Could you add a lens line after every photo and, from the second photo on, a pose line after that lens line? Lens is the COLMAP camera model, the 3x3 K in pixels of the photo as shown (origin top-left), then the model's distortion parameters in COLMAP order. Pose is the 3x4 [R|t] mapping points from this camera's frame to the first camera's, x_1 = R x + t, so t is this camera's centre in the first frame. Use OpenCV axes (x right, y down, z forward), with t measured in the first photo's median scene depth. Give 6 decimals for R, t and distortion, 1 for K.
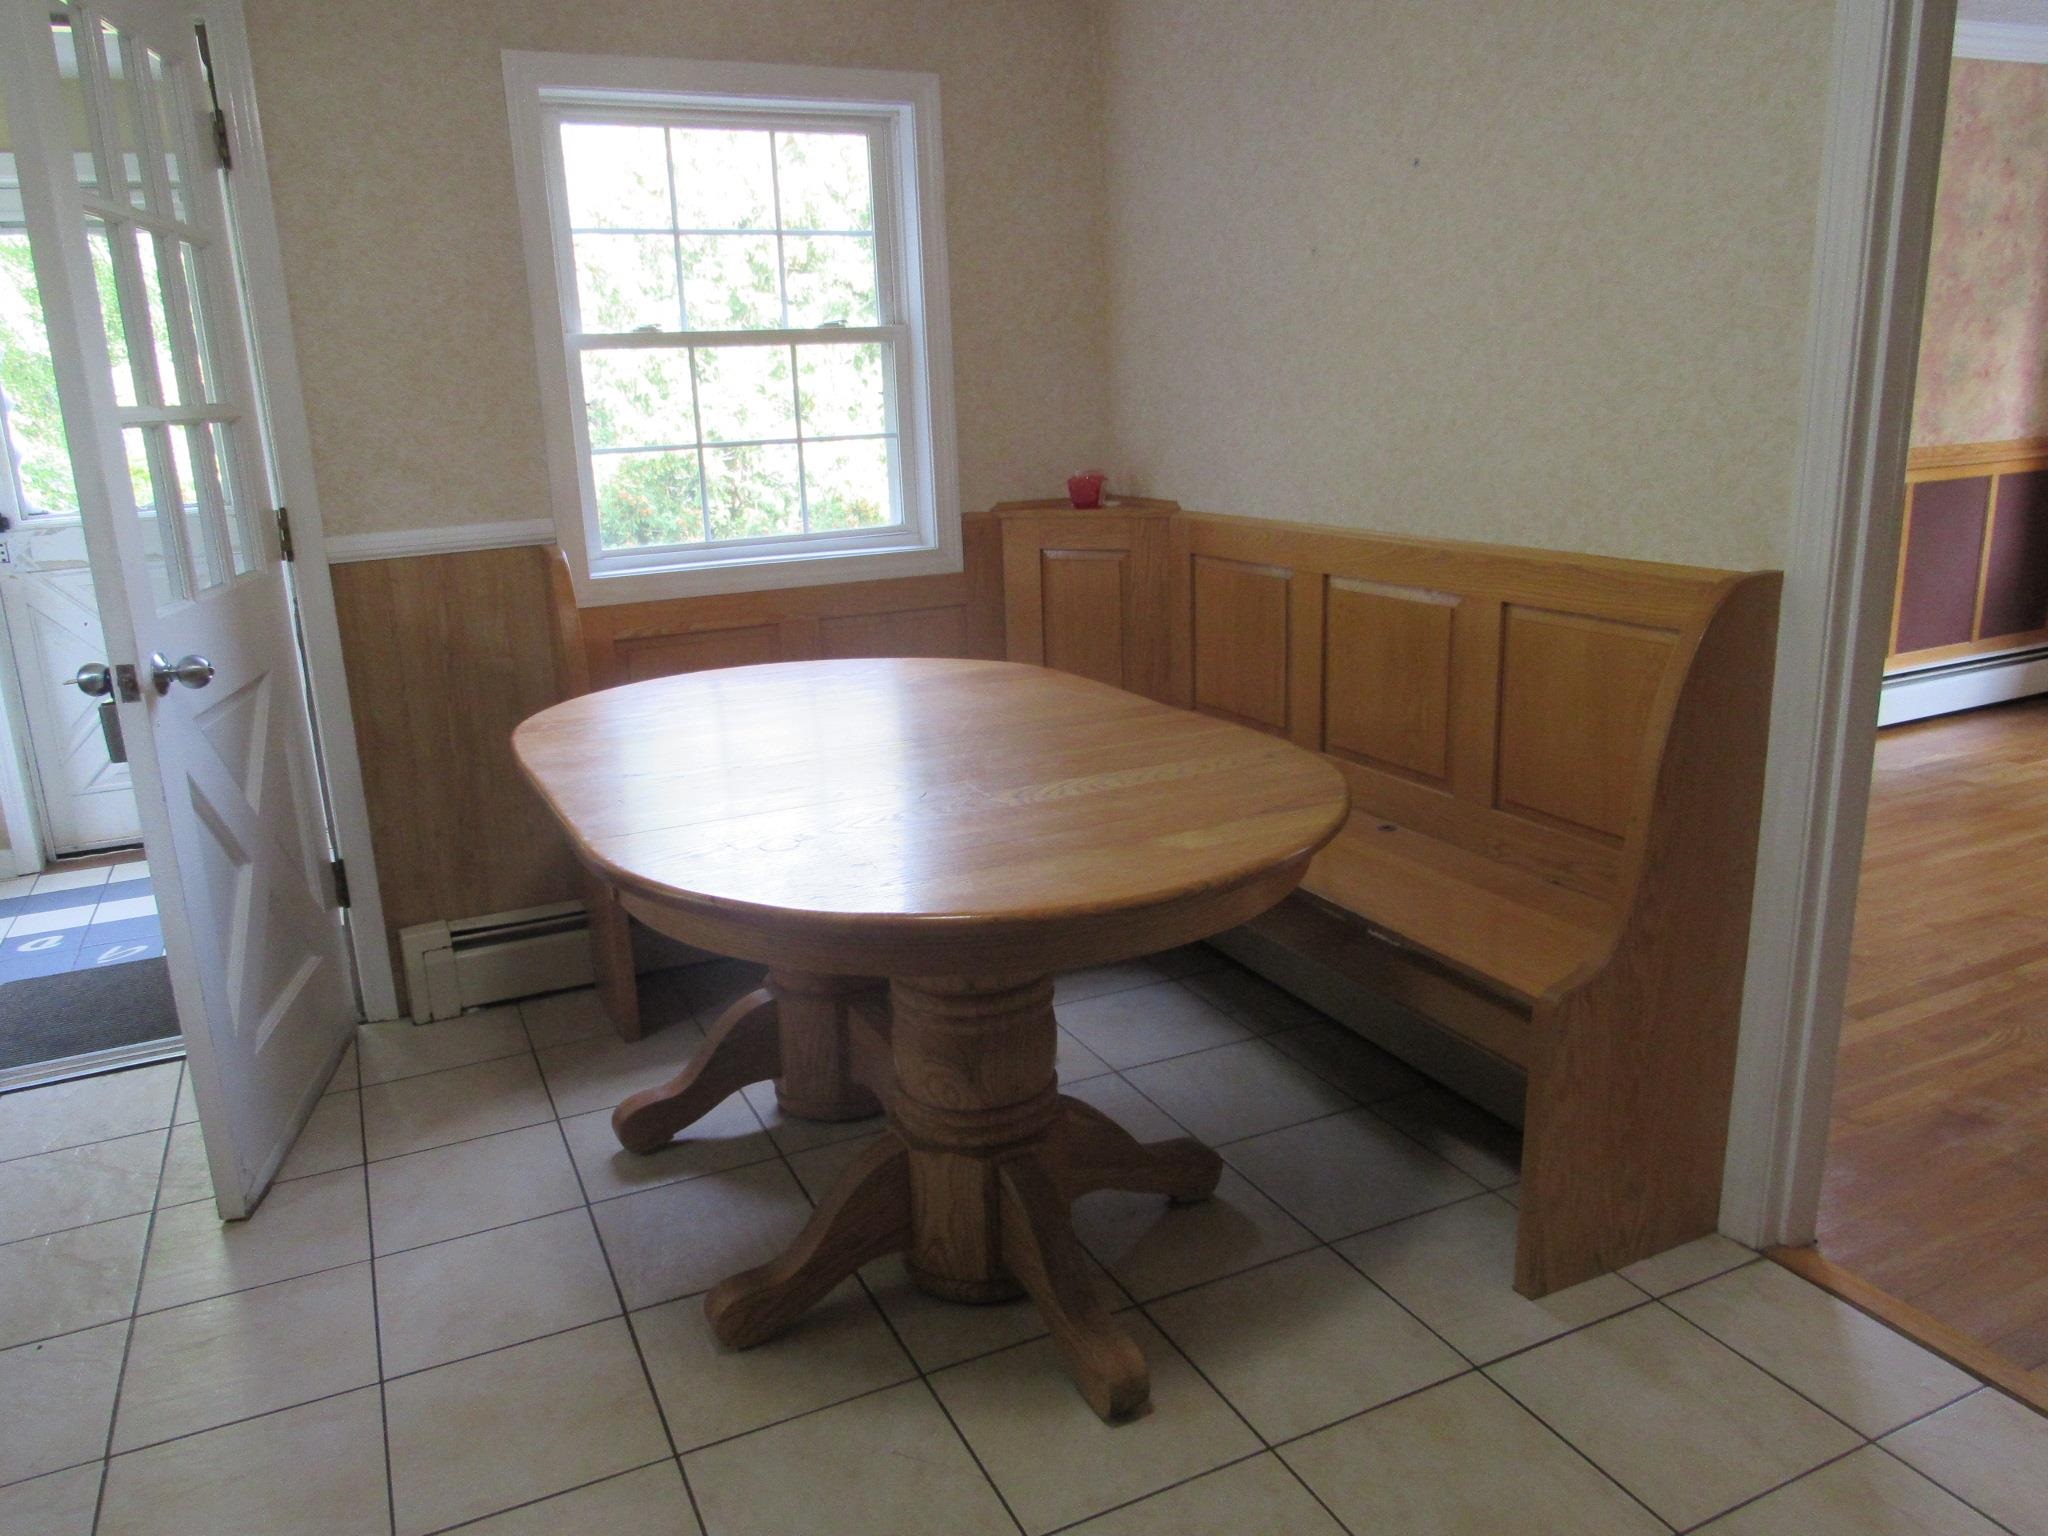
lens RADIAL K [[1460.6, 0, 1015.6], [0, 1460.6, 762.8], [0, 0, 1]] dist [-0.031127, 0.009841]
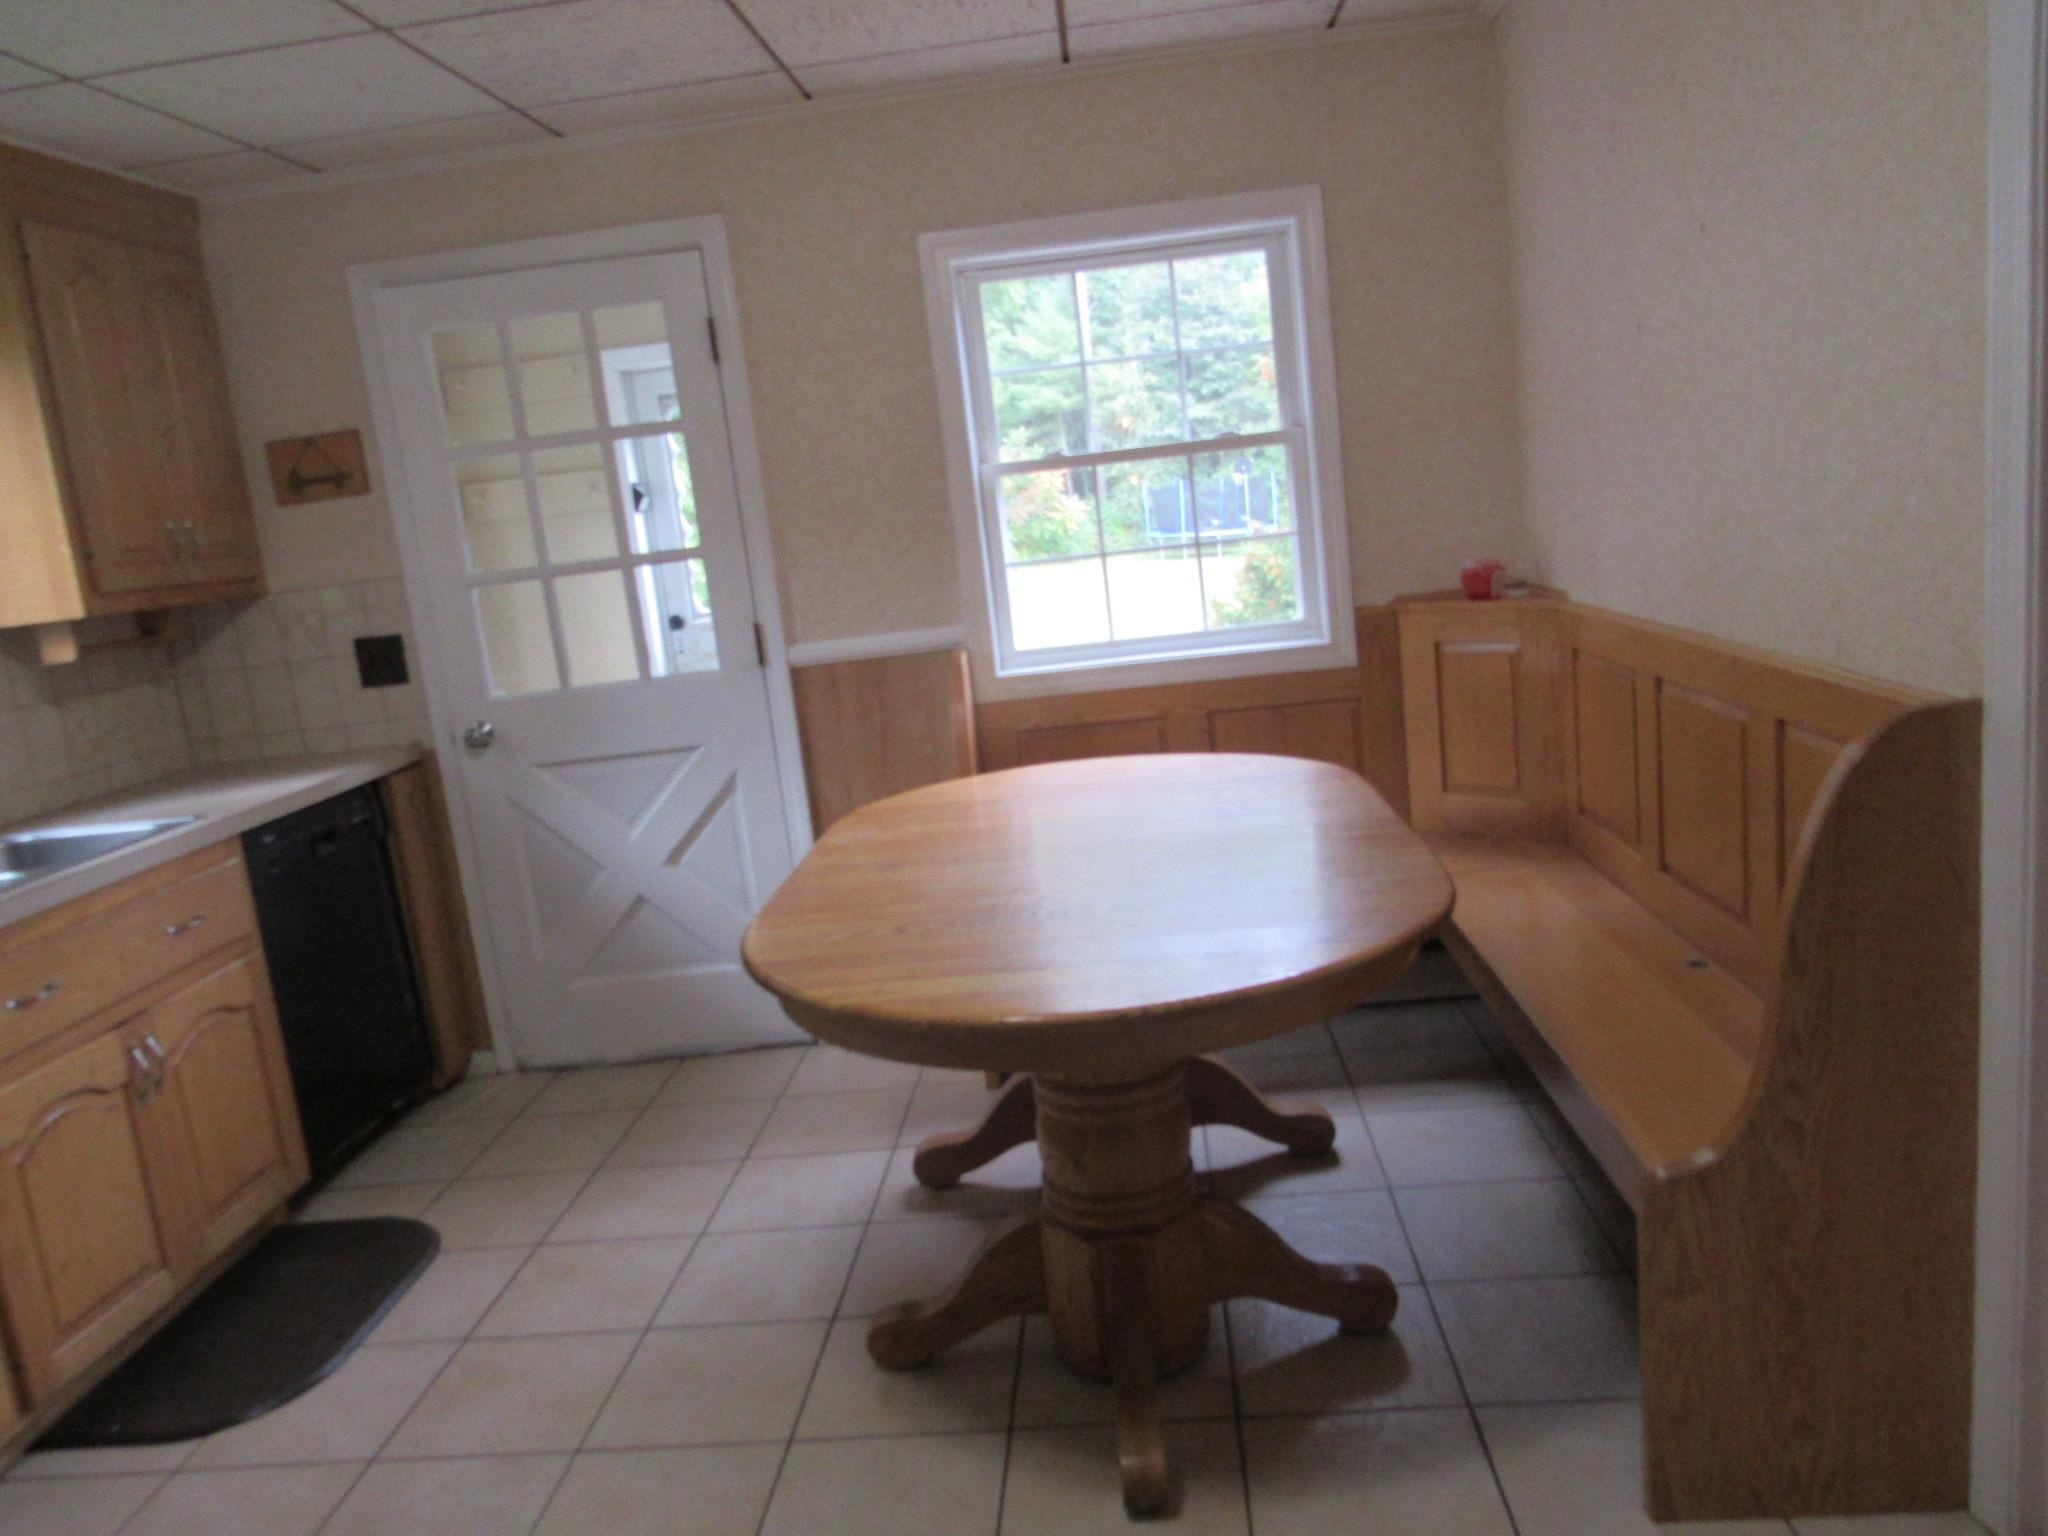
lens RADIAL K [[1460.6, 0, 1023.9], [0, 1460.6, 765.6], [0, 0, 1]] dist [-0.031127, 0.009841]
pose [[0.869417, 0.030016, -0.493166, 0.292111], [-0.047421, 0.998614, -0.022820, -0.032139], [0.491798, 0.043227, 0.869636, 0.023141]]
